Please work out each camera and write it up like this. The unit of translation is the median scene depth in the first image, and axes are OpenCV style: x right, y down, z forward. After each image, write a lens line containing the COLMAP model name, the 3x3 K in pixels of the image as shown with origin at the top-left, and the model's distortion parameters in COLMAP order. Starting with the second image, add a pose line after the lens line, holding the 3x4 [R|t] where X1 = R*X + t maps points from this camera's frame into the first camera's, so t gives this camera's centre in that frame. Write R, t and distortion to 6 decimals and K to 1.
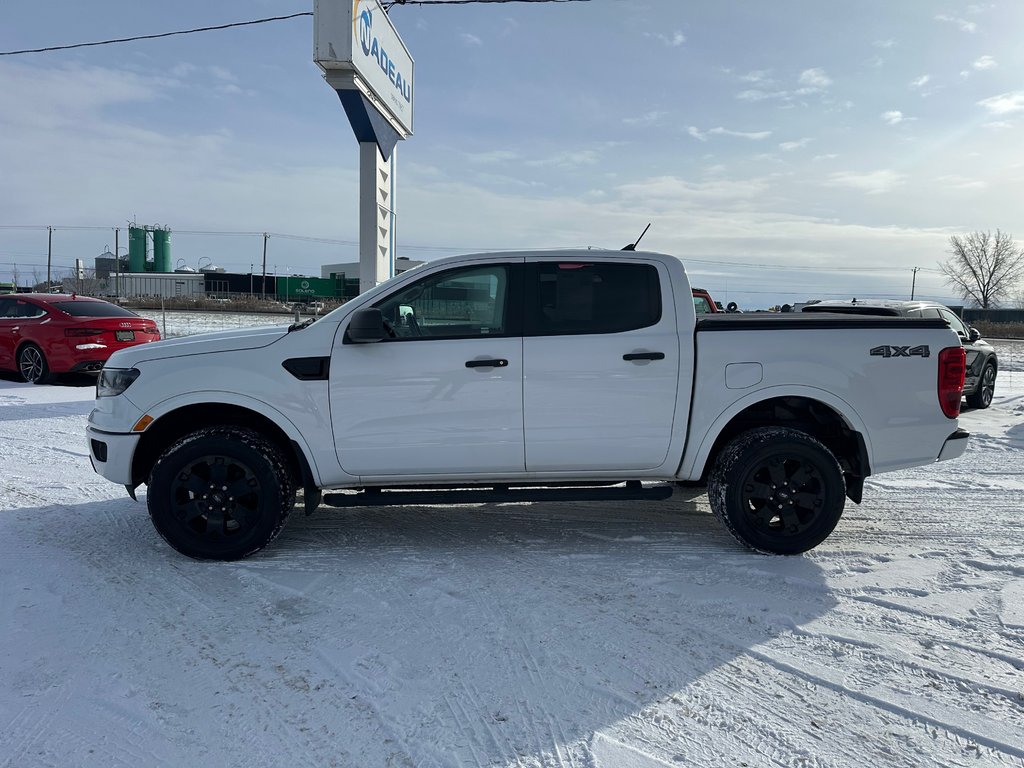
lens RADIAL K [[799.2, 0, 512.0], [0, 799.2, 370.4], [0, 0, 1]] dist [0.087182, -0.123001]
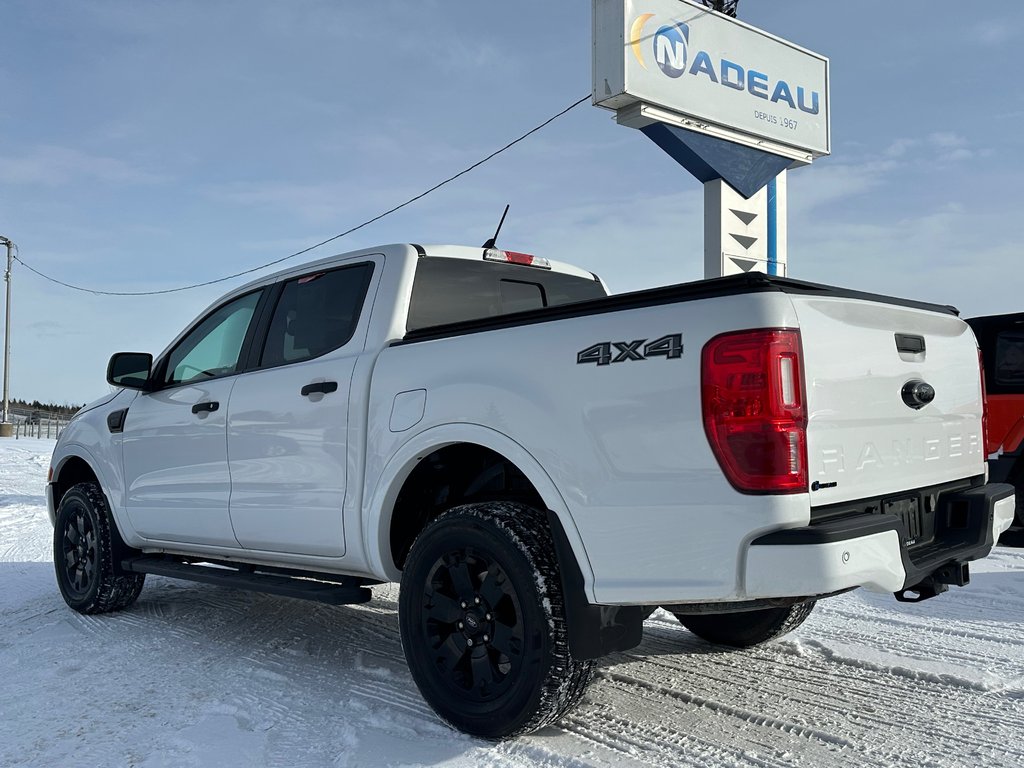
lens RADIAL K [[943.6, 0, 512.0], [0, 943.6, 384.0], [0, 0, 1]] dist [0.130200, -0.229684]
pose [[0.634818, -0.064931, -0.769929, 0.469401], [-0.035004, 0.993023, -0.112607, 0.033581], [0.771869, 0.098435, 0.628115, 0.319897]]
